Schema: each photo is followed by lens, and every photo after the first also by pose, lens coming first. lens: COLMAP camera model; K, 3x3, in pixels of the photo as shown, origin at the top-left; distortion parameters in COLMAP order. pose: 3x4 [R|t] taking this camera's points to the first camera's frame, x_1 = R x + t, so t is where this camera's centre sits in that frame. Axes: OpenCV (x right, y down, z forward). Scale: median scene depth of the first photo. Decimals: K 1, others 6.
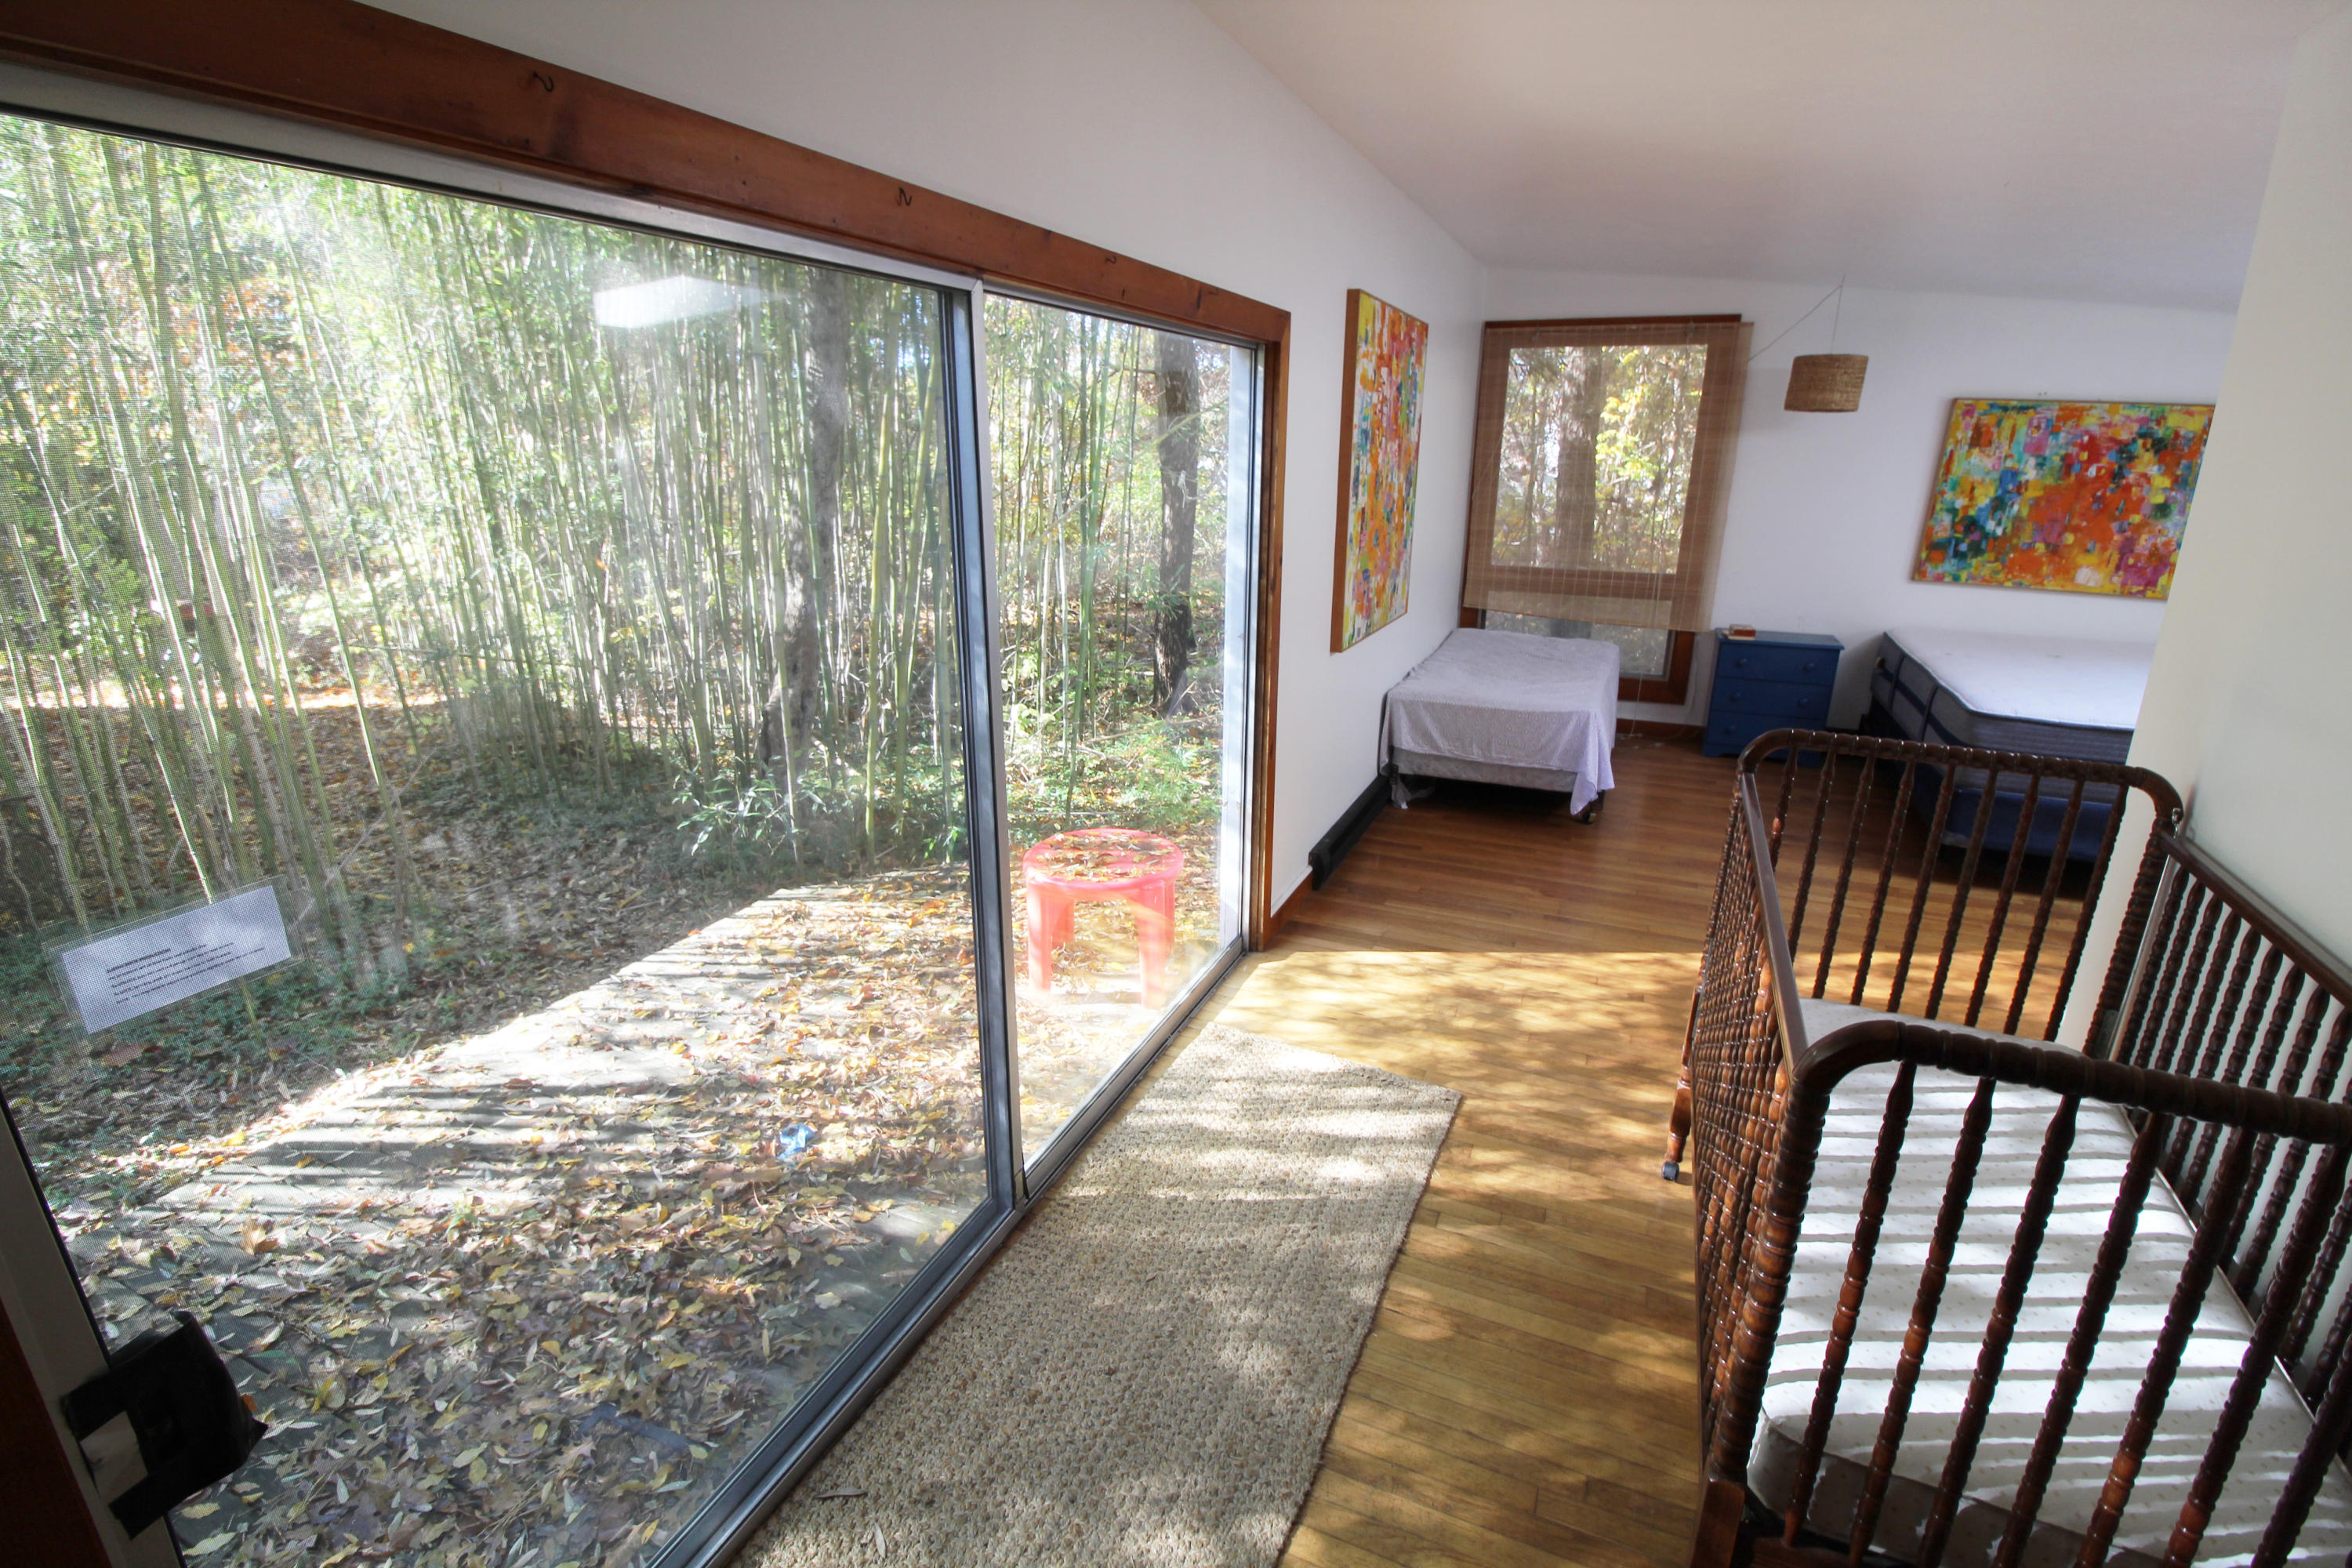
lens RADIAL K [[1079.5, 0, 1174.1], [0, 1079.5, 787.6], [0, 0, 1]] dist [-0.023551, -0.002019]
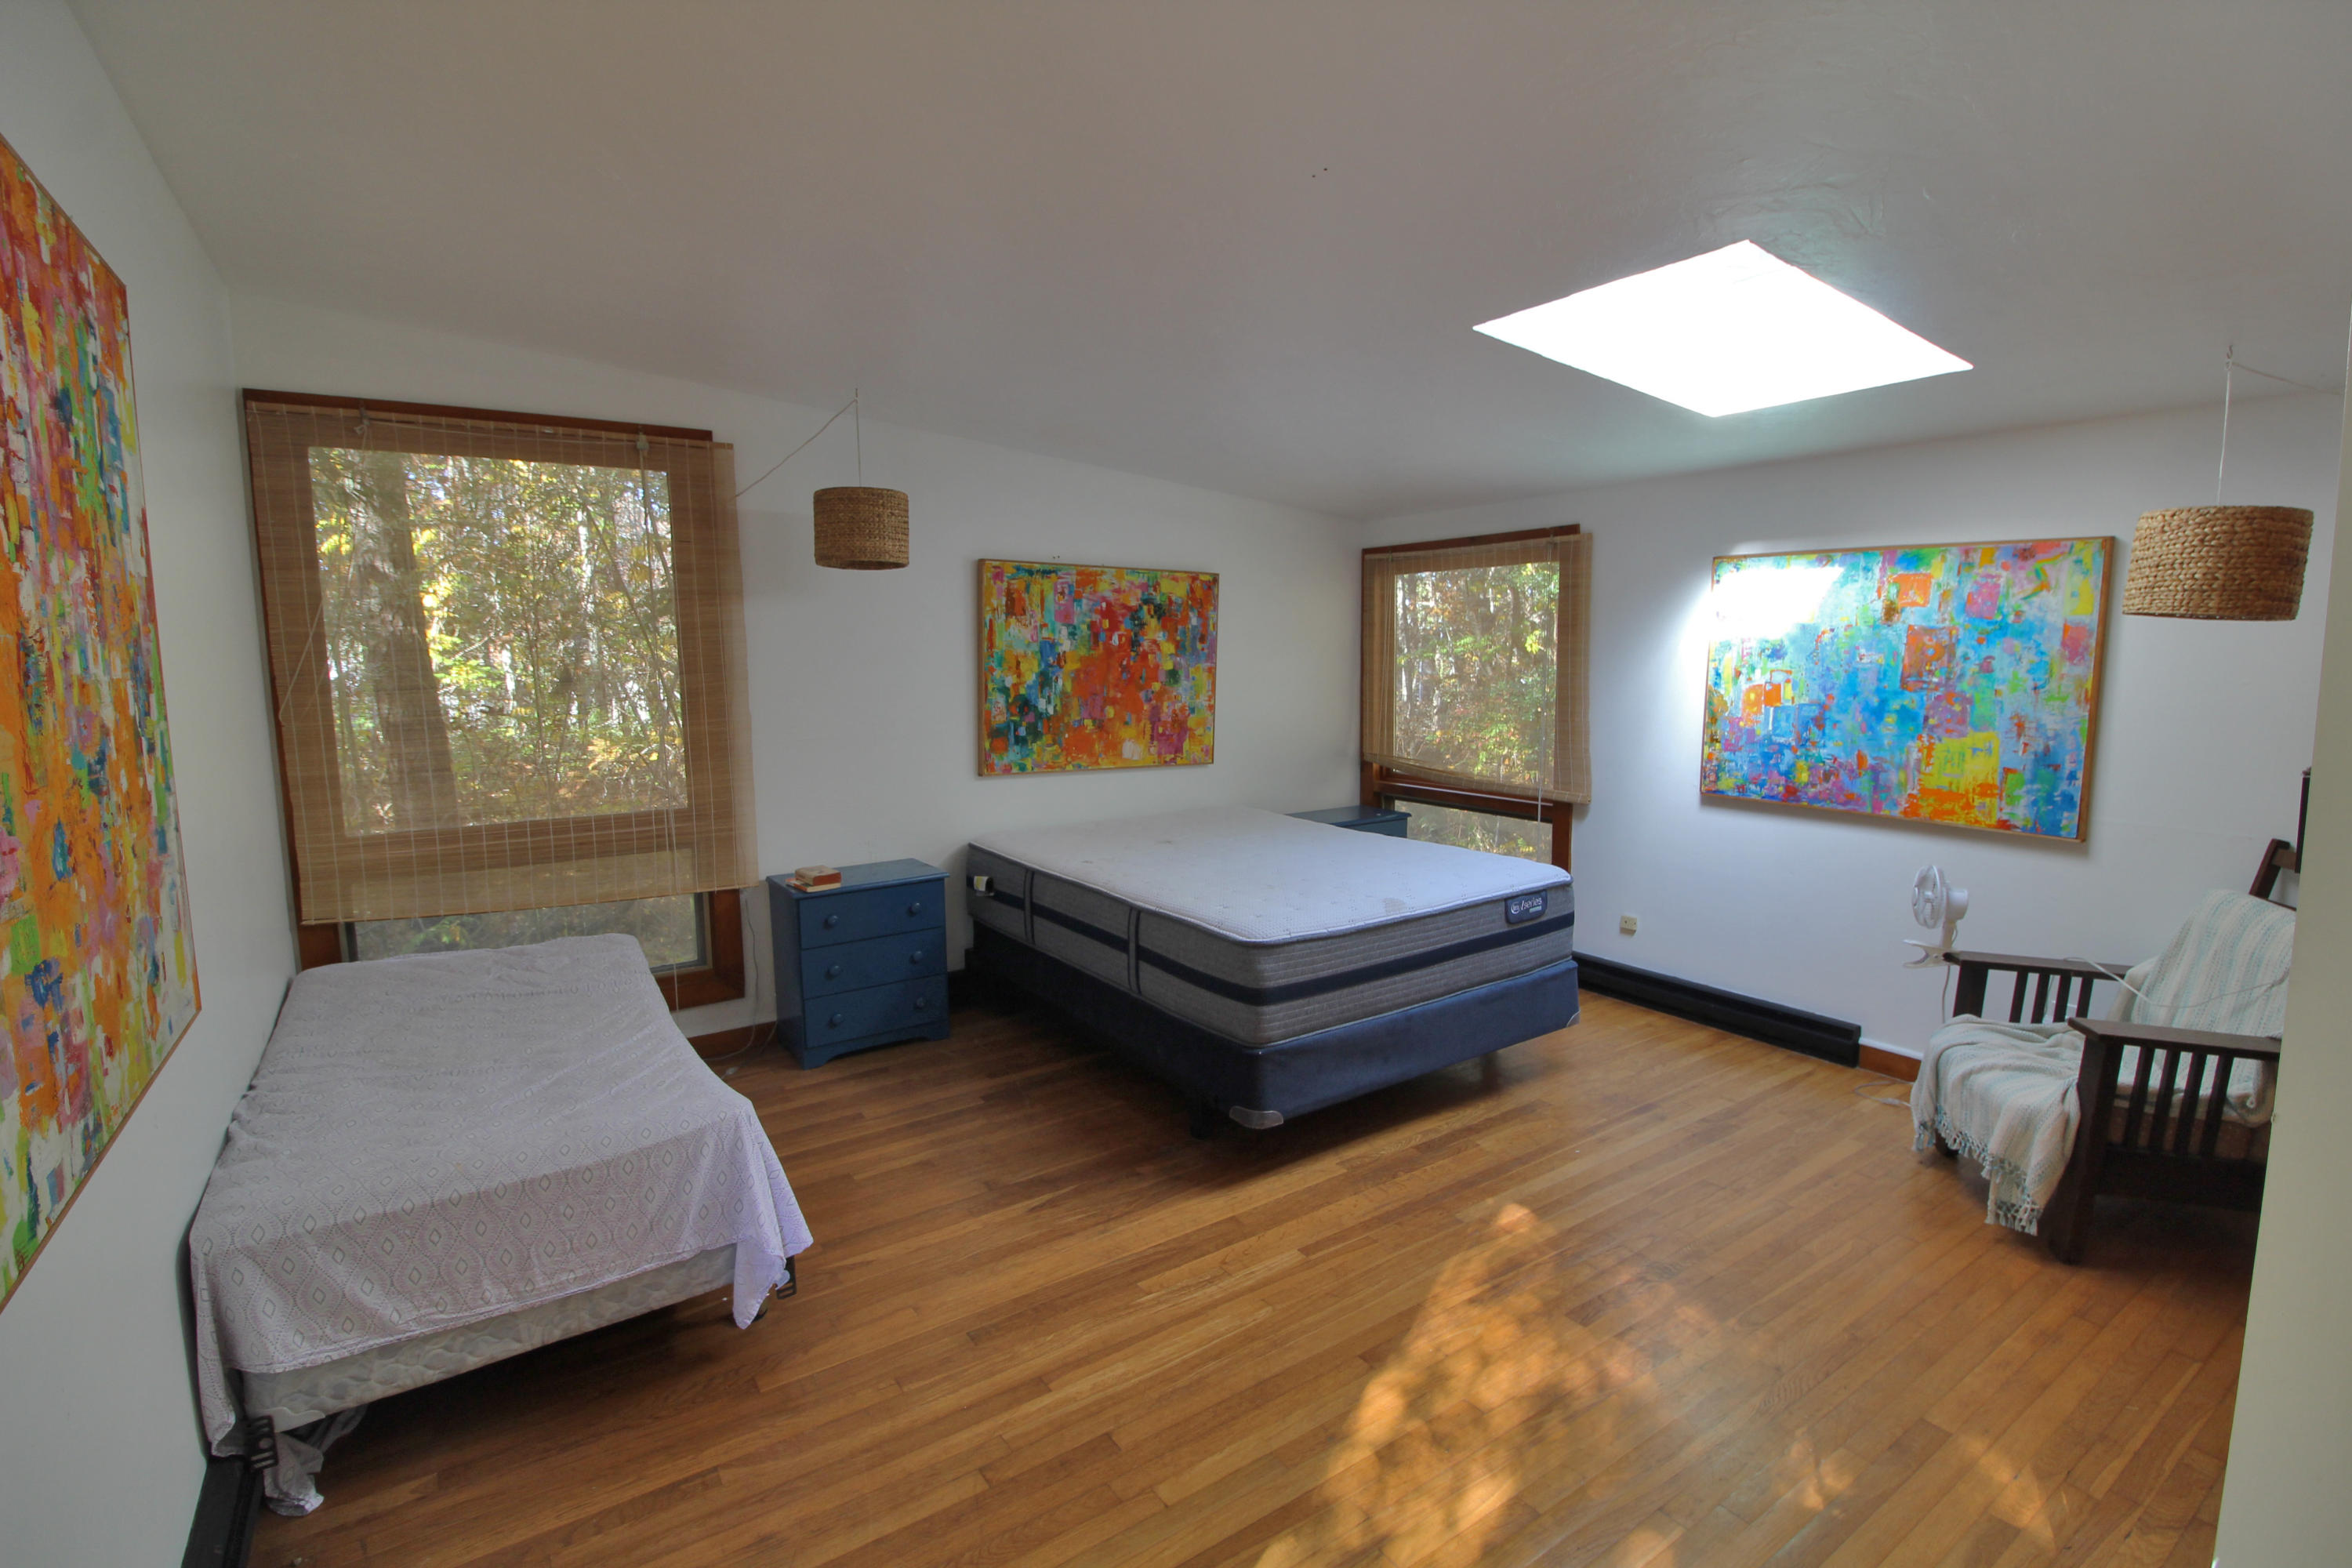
lens RADIAL K [[1079.5, 0, 1179.7], [0, 1079.5, 781.9], [0, 0, 1]] dist [-0.023551, -0.002019]
pose [[0.520928, -0.114164, 0.845932, 0.085748], [0.273504, 0.961091, -0.038720, -0.125967], [-0.808597, 0.251536, 0.531884, 0.476284]]
